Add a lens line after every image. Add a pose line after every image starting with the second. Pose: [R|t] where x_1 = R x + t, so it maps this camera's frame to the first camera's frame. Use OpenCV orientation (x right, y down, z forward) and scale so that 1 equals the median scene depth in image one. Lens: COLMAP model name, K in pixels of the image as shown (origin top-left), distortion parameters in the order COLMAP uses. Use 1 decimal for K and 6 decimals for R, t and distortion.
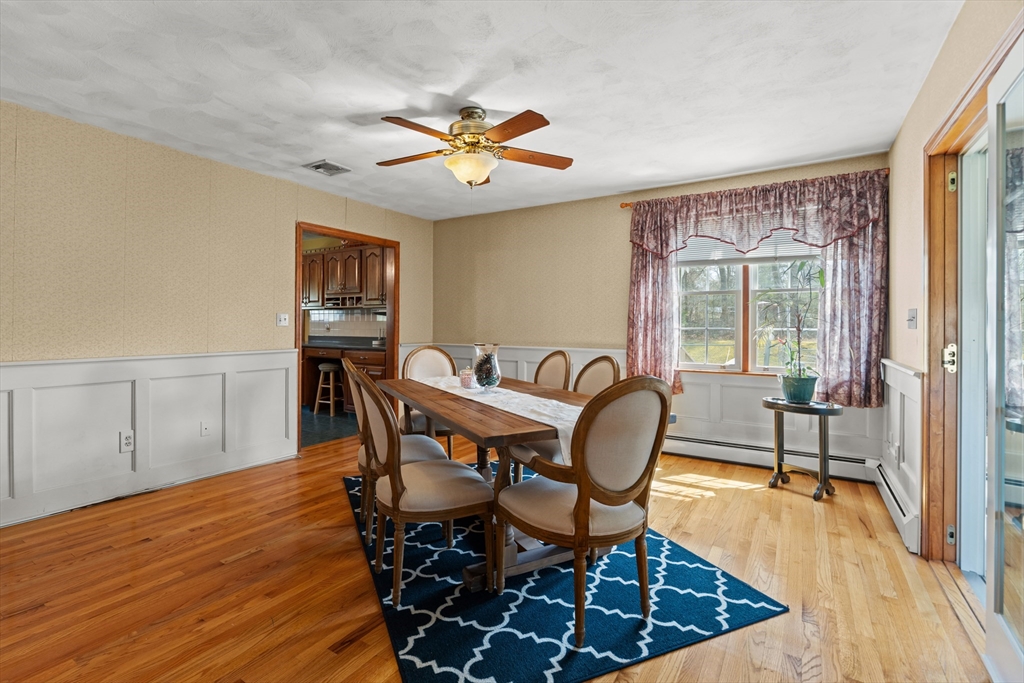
lens RADIAL K [[462.2, 0, 514.2], [0, 462.2, 331.1], [0, 0, 1]] dist [-0.002344, -0.000171]
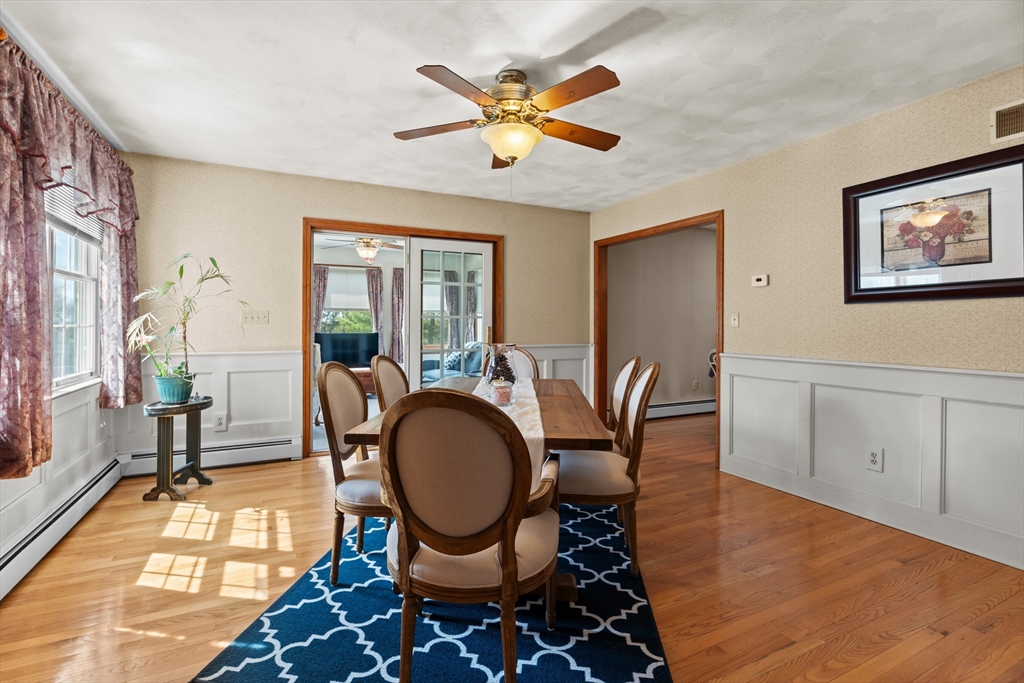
lens RADIAL K [[468.9, 0, 510.9], [0, 468.9, 330.8], [0, 0, 1]] dist [-0.000616, -0.000061]
pose [[-0.848130, -0.016717, 0.529524, -0.472767], [-0.004253, 0.999685, 0.024748, -0.012500], [-0.529770, 0.018737, -0.847934, 1.494394]]
